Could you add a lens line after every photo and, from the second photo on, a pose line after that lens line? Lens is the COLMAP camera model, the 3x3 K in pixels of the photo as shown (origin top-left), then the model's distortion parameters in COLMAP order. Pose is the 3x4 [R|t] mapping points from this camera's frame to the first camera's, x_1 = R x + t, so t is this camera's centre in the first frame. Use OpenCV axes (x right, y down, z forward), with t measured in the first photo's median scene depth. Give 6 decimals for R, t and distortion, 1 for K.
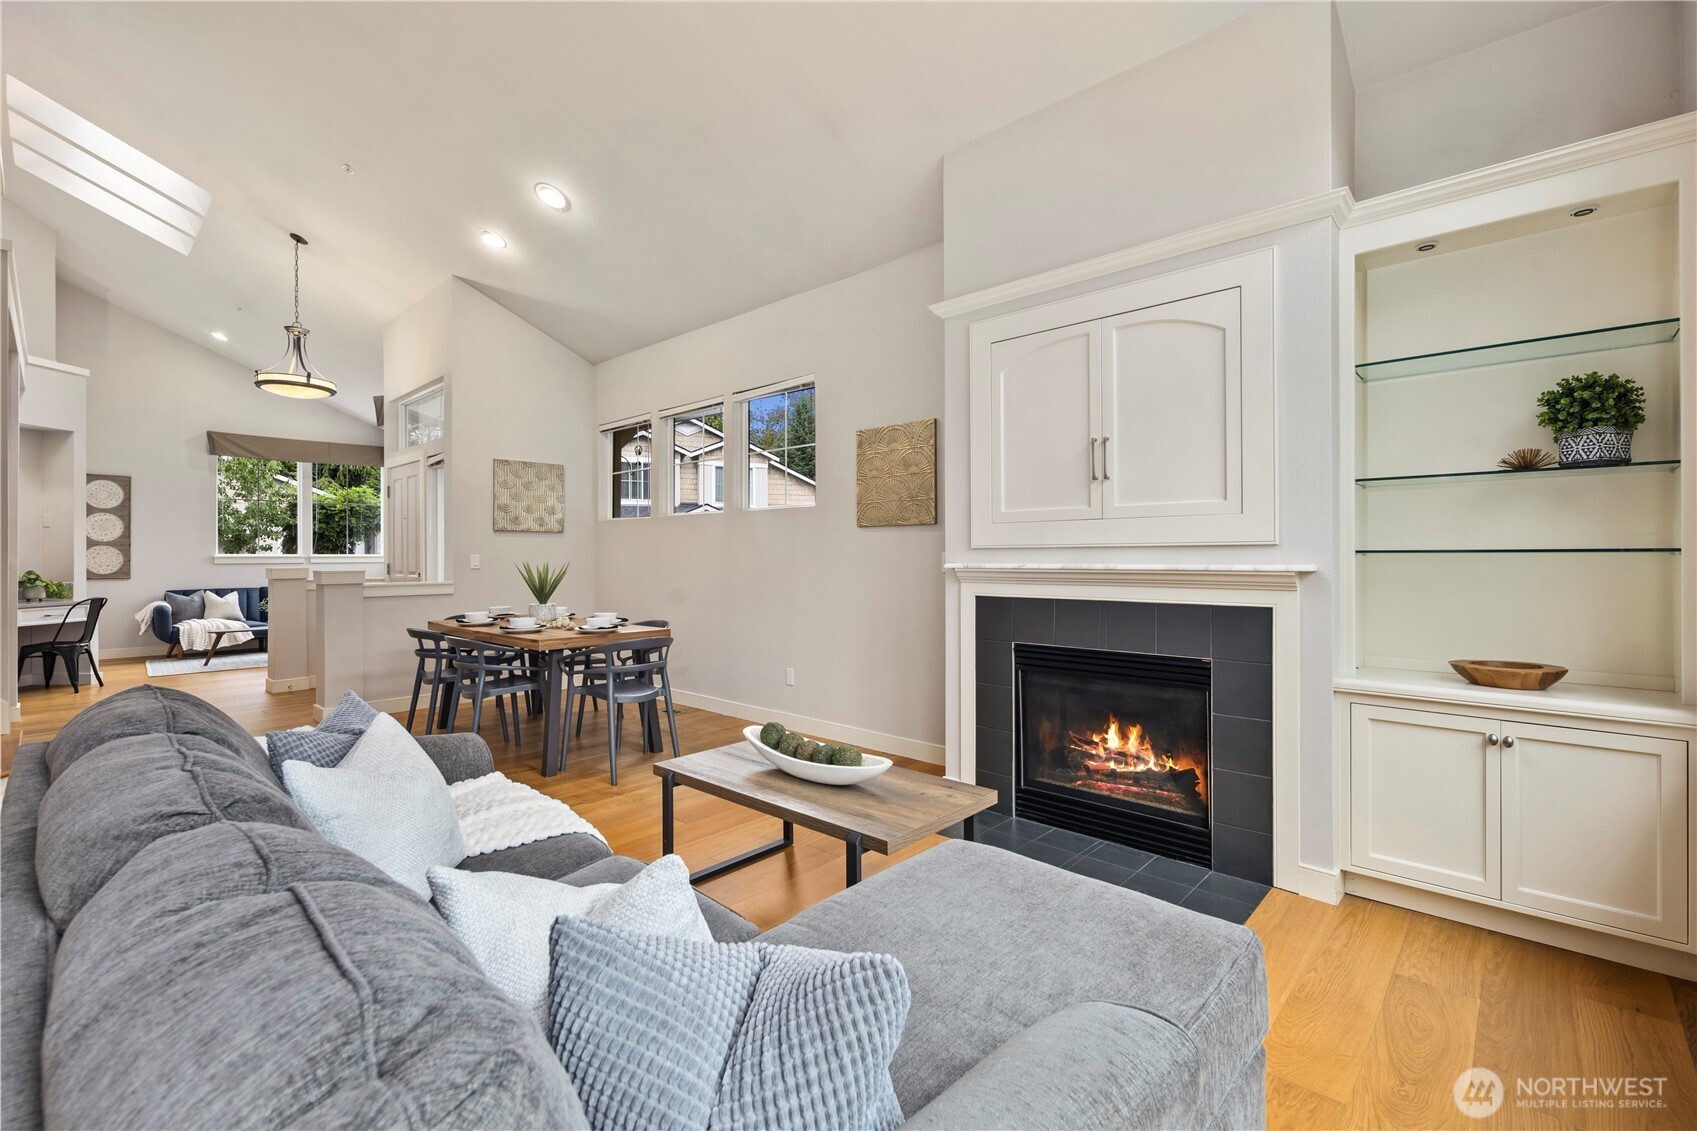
lens RADIAL K [[760.7, 0, 853.0], [0, 760.7, 550.4], [0, 0, 1]] dist [-0.001424, -0.000208]
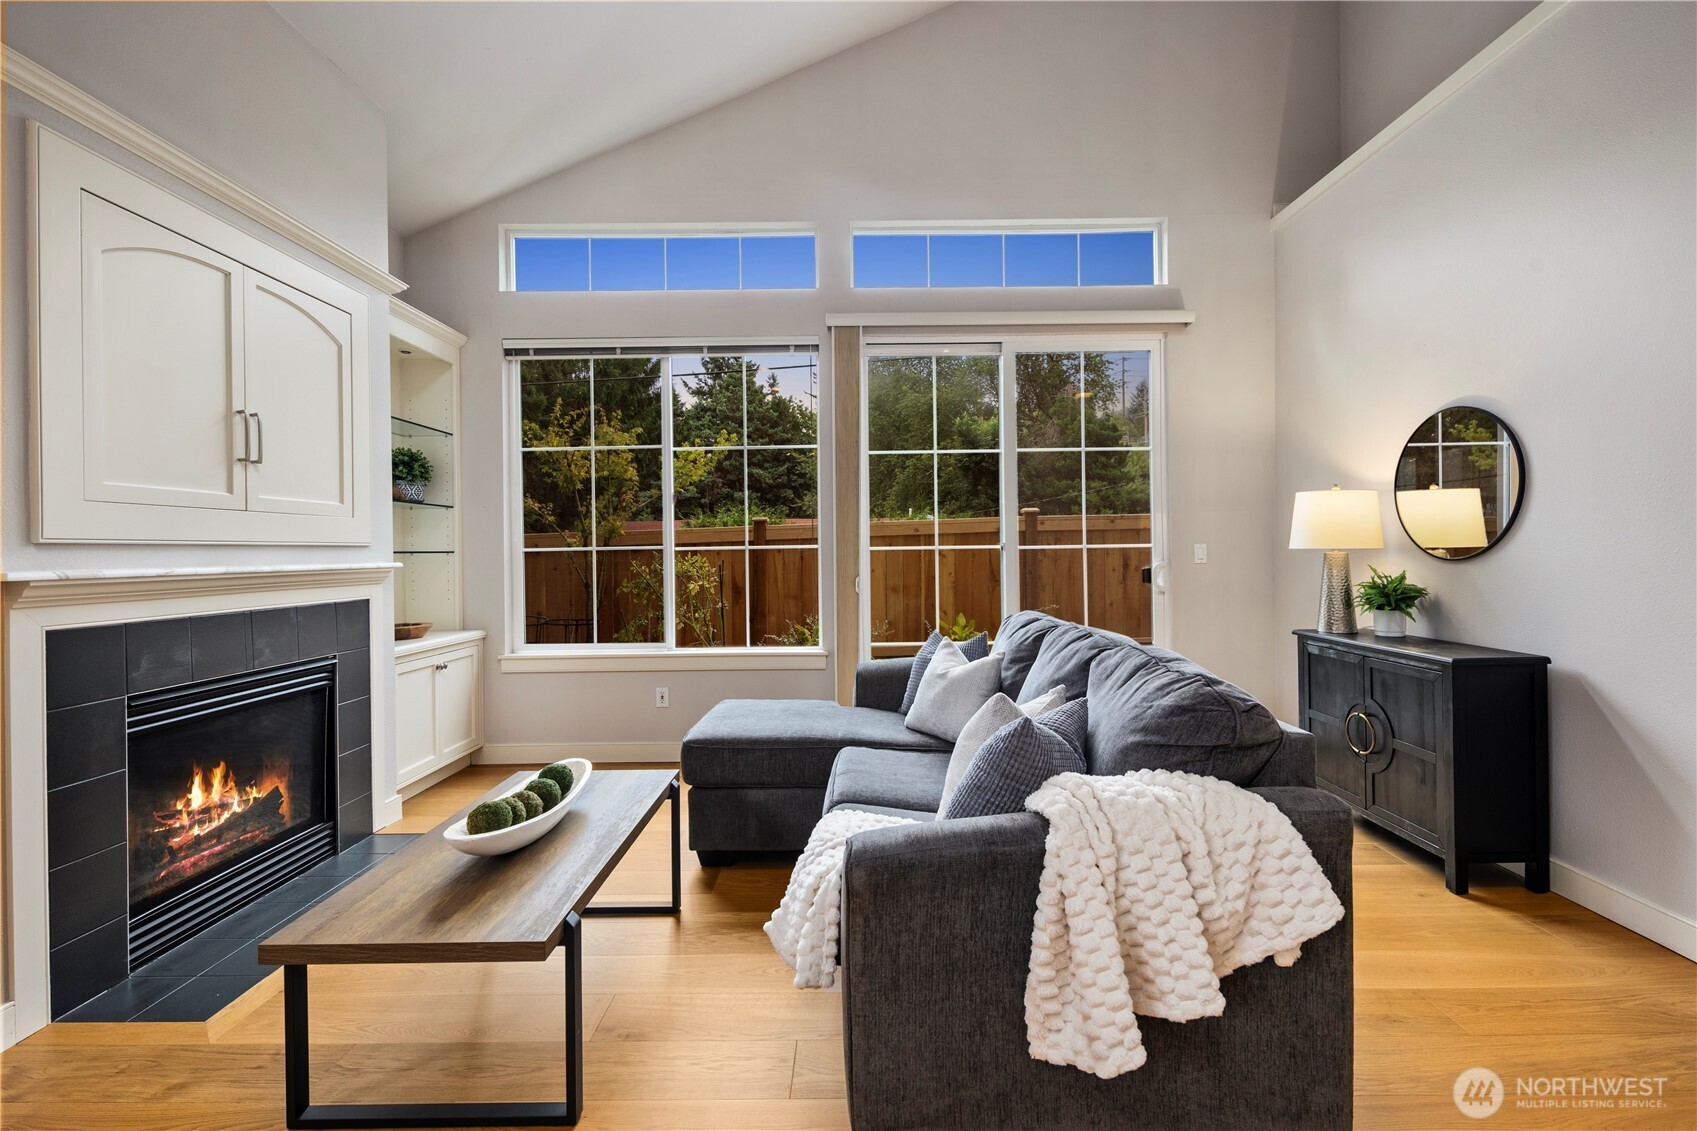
lens RADIAL K [[760.7, 0, 853.0], [0, 760.7, 550.4], [0, 0, 1]] dist [-0.001424, -0.000208]
pose [[-0.660031, 0.017907, 0.751025, -0.679853], [0.019755, 0.999784, -0.006476, 0.018610], [-0.750979, 0.010562, -0.660242, 1.013201]]
